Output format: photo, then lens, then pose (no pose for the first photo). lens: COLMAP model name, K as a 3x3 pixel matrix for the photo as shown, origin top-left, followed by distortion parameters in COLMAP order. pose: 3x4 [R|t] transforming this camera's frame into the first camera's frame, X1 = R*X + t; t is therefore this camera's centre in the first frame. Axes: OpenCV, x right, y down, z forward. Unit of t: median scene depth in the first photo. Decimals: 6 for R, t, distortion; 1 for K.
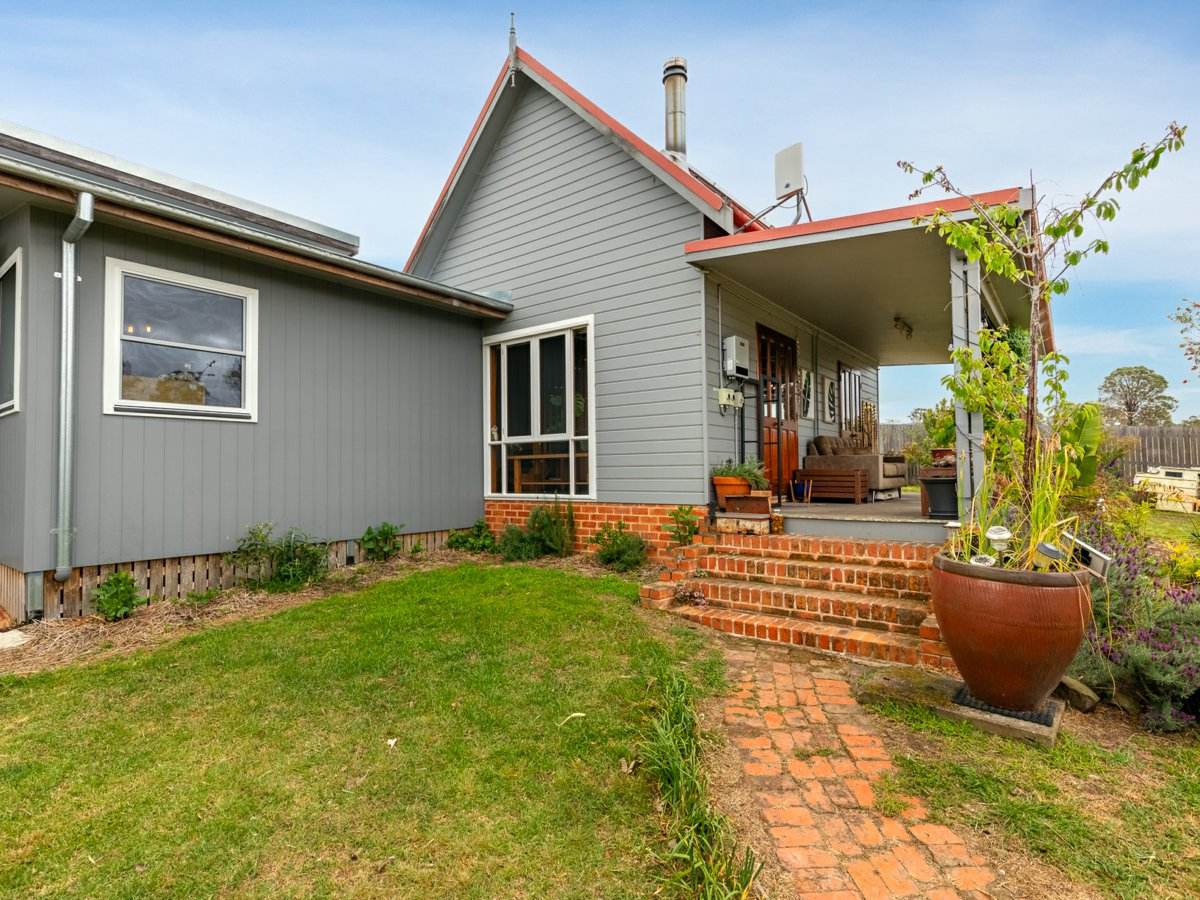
lens RADIAL K [[614.9, 0, 590.4], [0, 614.9, 459.6], [0, 0, 1]] dist [0.002329, 0.000509]
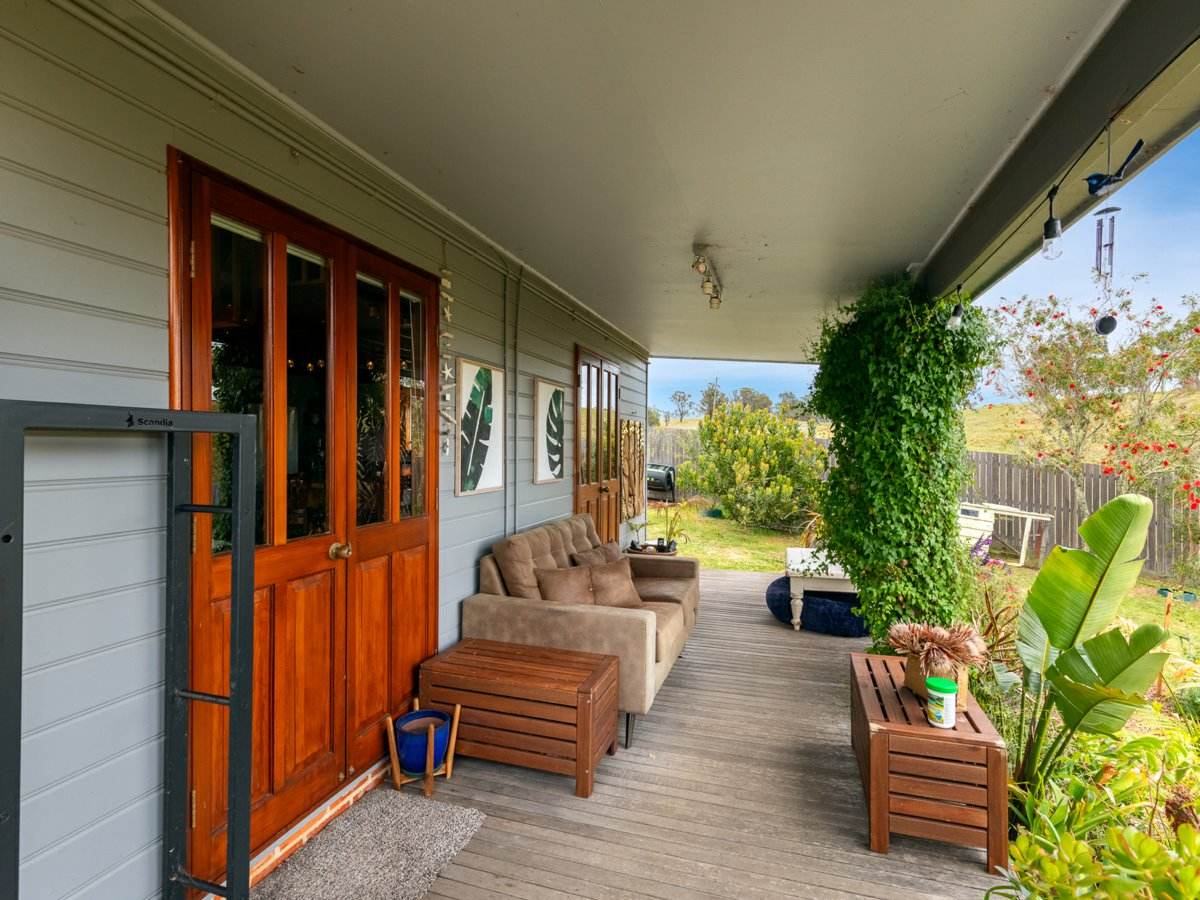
lens RADIAL K [[614.9, 0, 601.2], [0, 614.9, 447.3], [0, 0, 1]] dist [0.002329, 0.000509]
pose [[0.932054, 0.014339, 0.362035, 0.261028], [-0.024486, 0.999425, 0.023455, -0.096073], [-0.361491, -0.030726, 0.931869, 0.567520]]
